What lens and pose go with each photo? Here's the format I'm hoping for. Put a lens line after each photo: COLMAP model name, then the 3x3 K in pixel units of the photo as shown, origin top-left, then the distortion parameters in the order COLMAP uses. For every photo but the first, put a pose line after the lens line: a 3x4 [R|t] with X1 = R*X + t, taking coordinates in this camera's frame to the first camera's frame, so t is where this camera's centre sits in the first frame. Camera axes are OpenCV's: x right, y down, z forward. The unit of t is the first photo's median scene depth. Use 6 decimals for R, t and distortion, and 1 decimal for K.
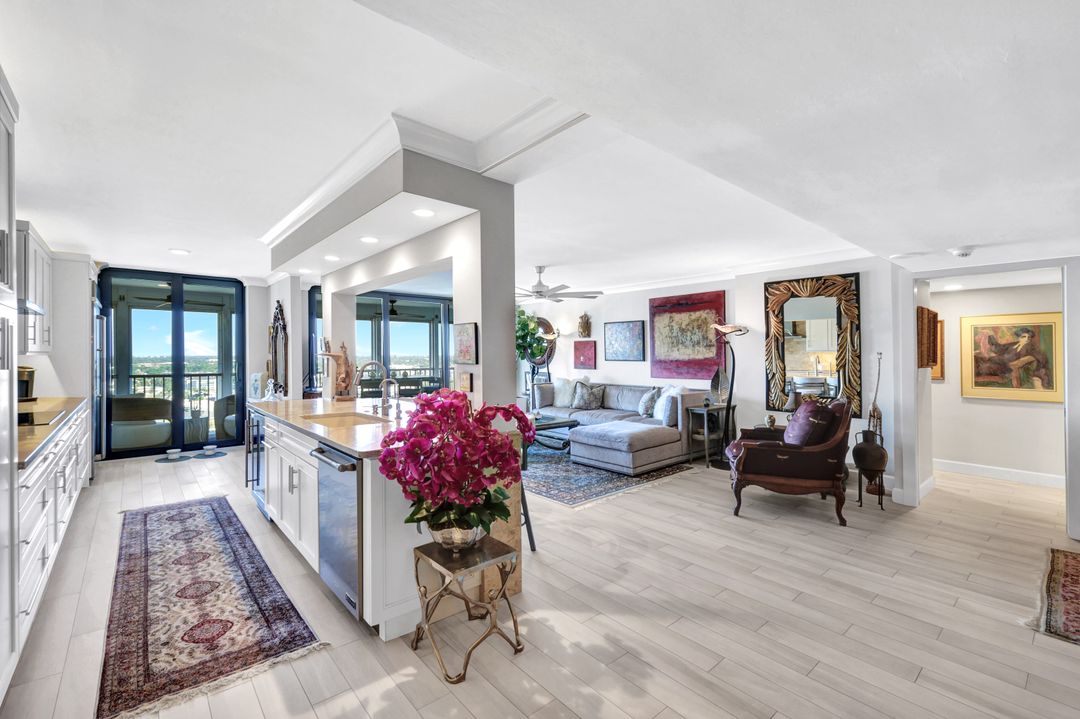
lens RADIAL K [[470.3, 0, 543.4], [0, 470.3, 344.3], [0, 0, 1]] dist [0.004919, -0.000638]
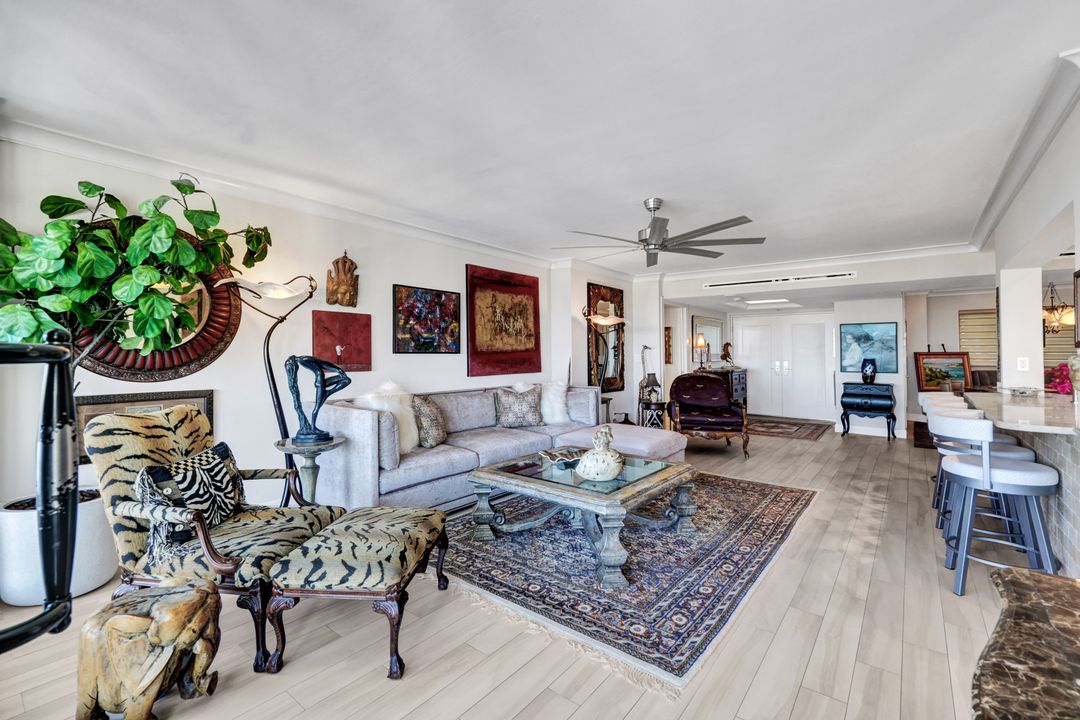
lens RADIAL K [[470.3, 0, 545.9], [0, 470.3, 347.2], [0, 0, 1]] dist [0.004919, -0.000638]
pose [[-0.187305, 0.014284, 0.982198, -0.687145], [-0.019393, 0.999646, -0.018236, 0.053394], [-0.982110, -0.022464, -0.186961, 1.465682]]
